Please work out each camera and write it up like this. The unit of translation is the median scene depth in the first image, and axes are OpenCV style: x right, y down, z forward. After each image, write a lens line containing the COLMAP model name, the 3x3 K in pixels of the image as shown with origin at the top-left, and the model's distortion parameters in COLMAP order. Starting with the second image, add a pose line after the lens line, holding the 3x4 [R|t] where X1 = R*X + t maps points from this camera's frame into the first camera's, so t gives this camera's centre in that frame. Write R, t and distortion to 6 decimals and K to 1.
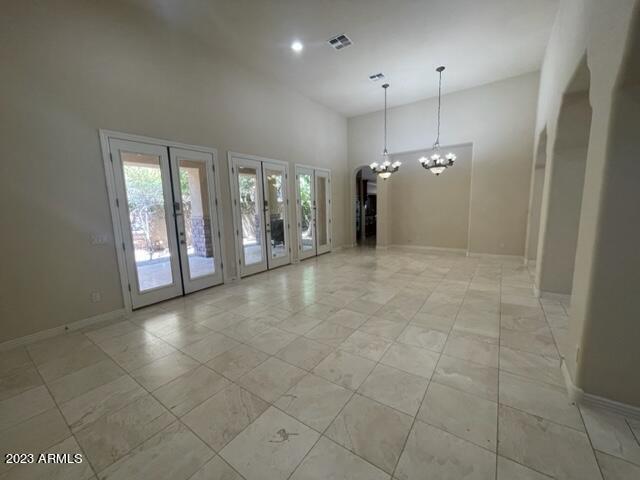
lens RADIAL K [[258.1, 0, 320.0], [0, 258.1, 240.0], [0, 0, 1]] dist [0.000419, 0.000054]
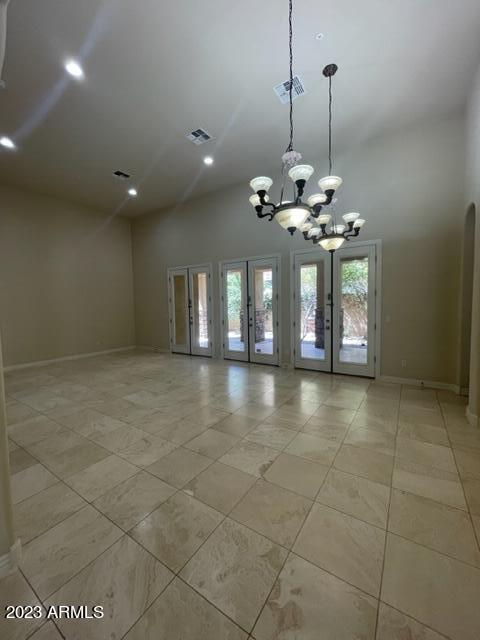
lens RADIAL K [[258.1, 0, 240.0], [0, 258.1, 320.0], [0, 0, 1]] dist [0.000419, 0.000054]
pose [[0.027088, 0.098171, -0.994801, 0.876492], [-0.116370, 0.988710, 0.094401, -0.156159], [0.992836, 0.113208, 0.038206, 0.948845]]
